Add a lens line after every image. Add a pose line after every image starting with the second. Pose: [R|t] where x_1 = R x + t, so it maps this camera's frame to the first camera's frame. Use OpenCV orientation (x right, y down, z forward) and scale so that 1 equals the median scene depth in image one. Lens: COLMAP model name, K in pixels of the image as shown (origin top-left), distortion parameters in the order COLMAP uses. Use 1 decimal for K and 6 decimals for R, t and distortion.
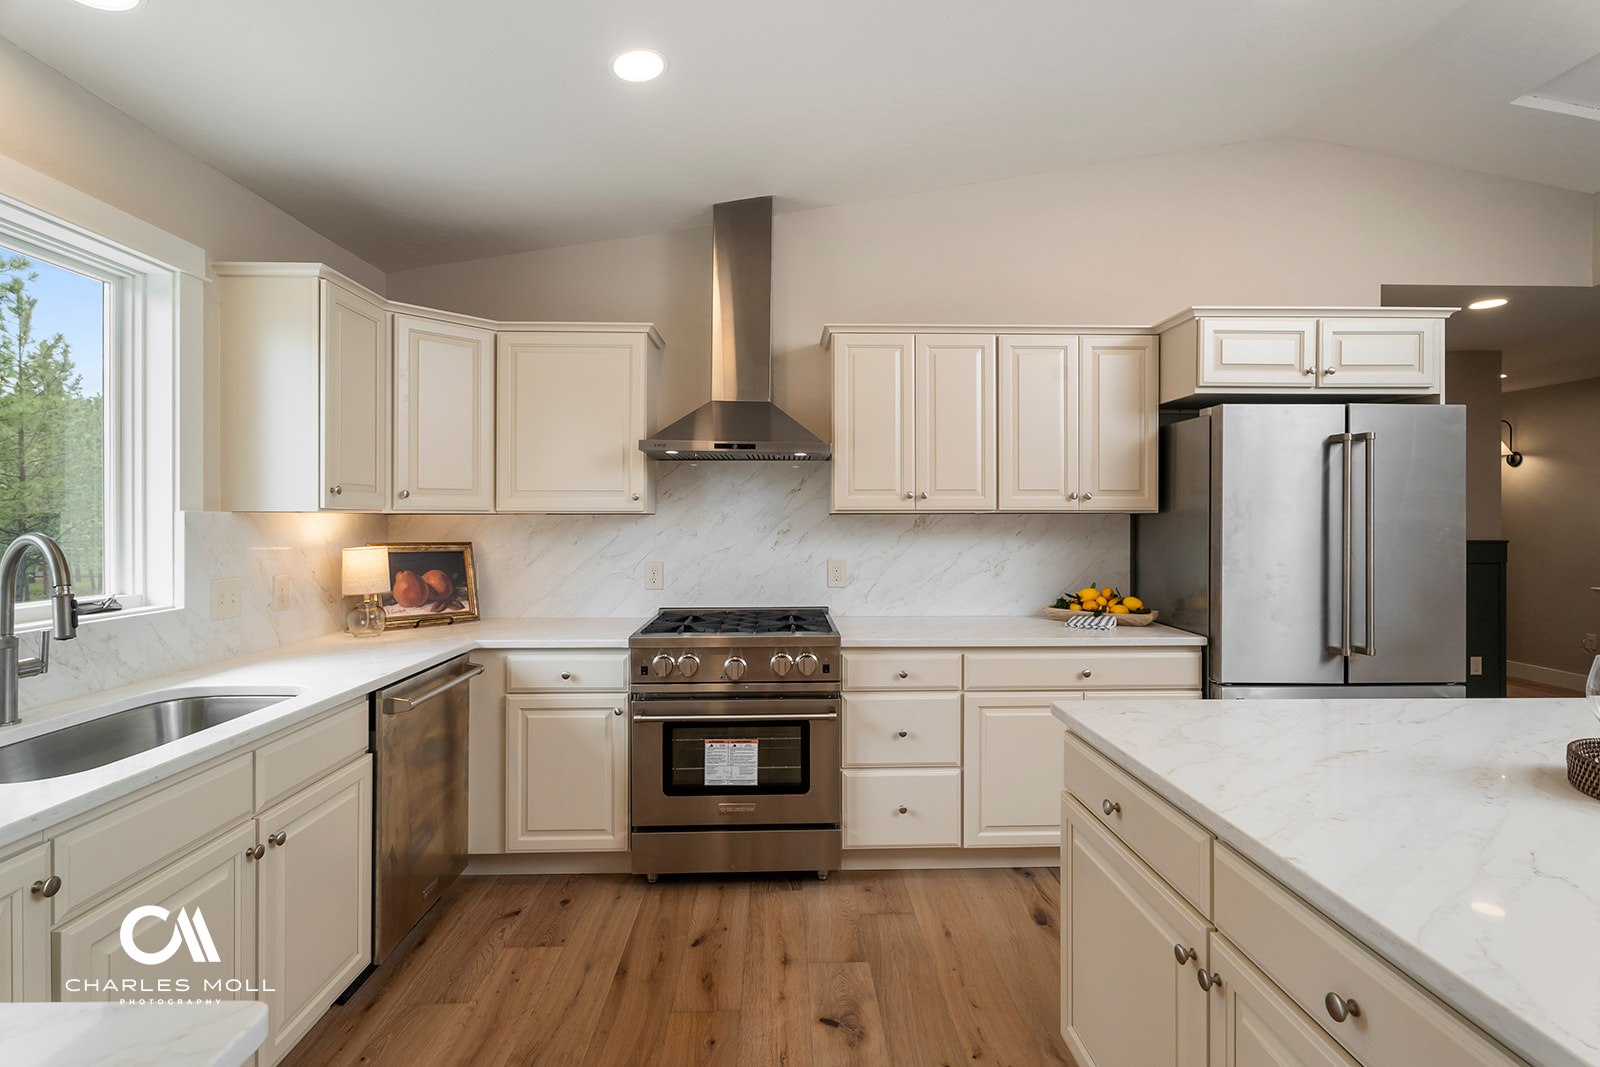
lens RADIAL K [[759.3, 0, 798.0], [0, 759.3, 519.7], [0, 0, 1]] dist [0.003257, 0.001208]
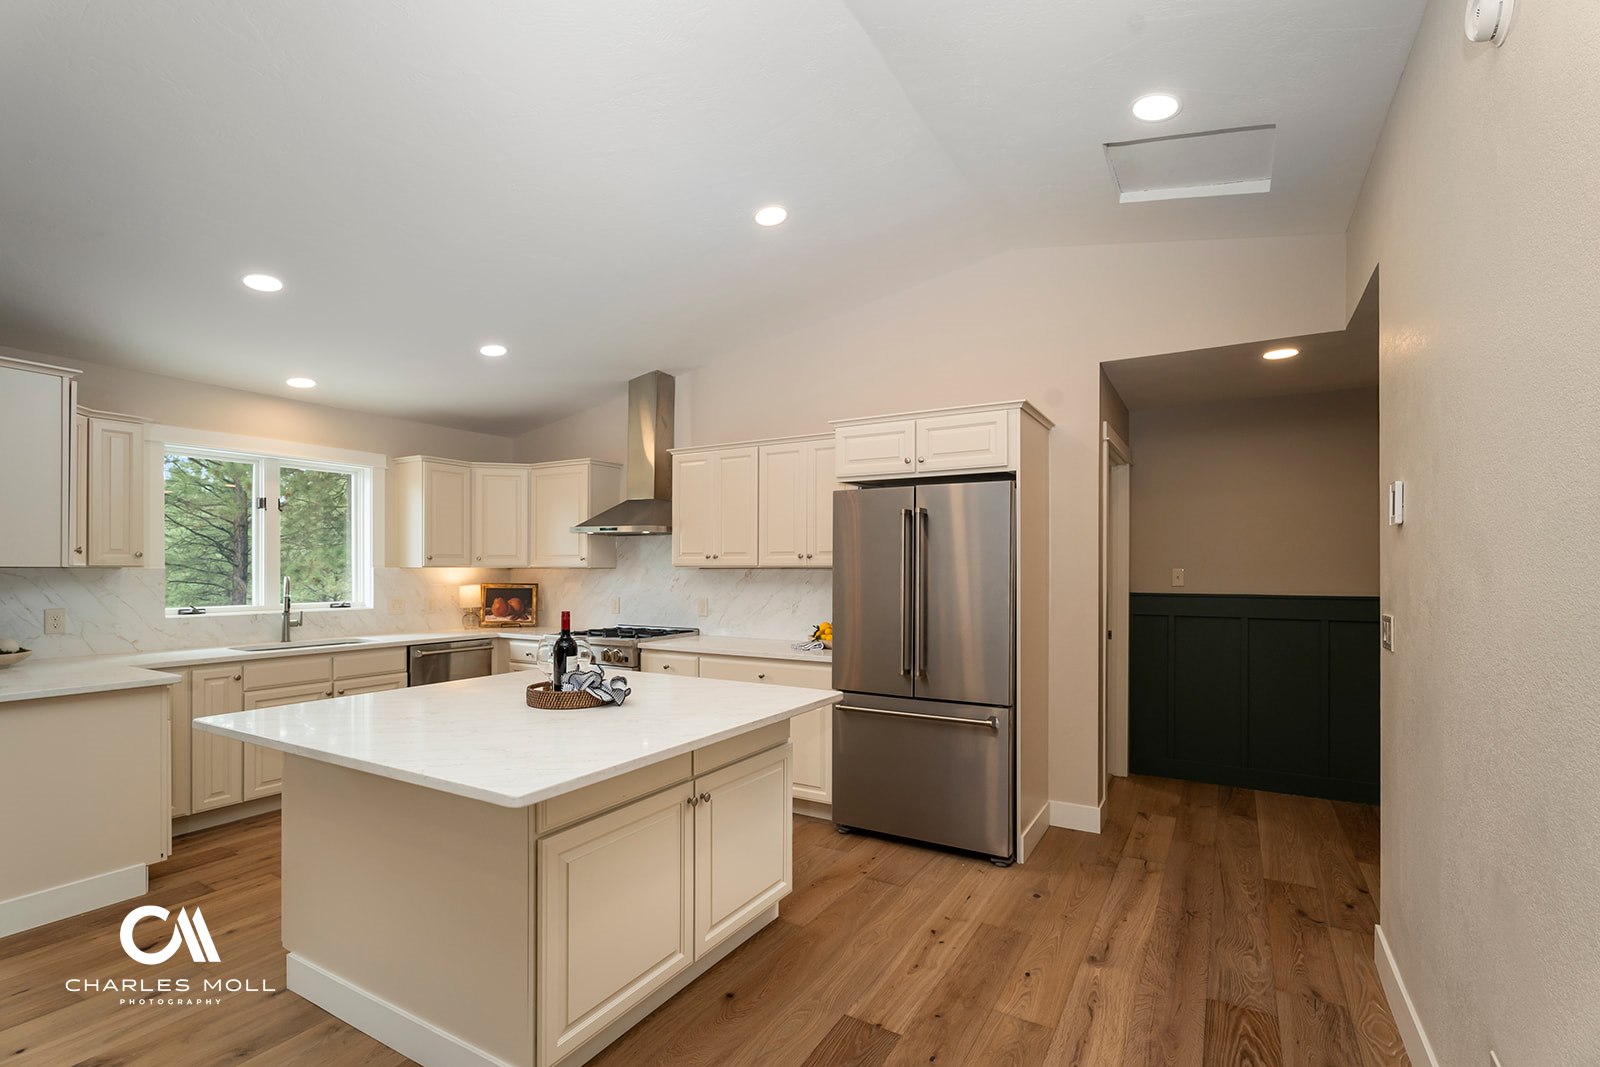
lens RADIAL K [[759.3, 0, 796.7], [0, 759.3, 560.0], [0, 0, 1]] dist [0.003257, 0.001208]
pose [[0.840005, -0.005224, -0.542554, 1.130983], [-0.003629, 0.999877, -0.015246, -0.001647], [0.542567, 0.014776, 0.839883, -0.195899]]
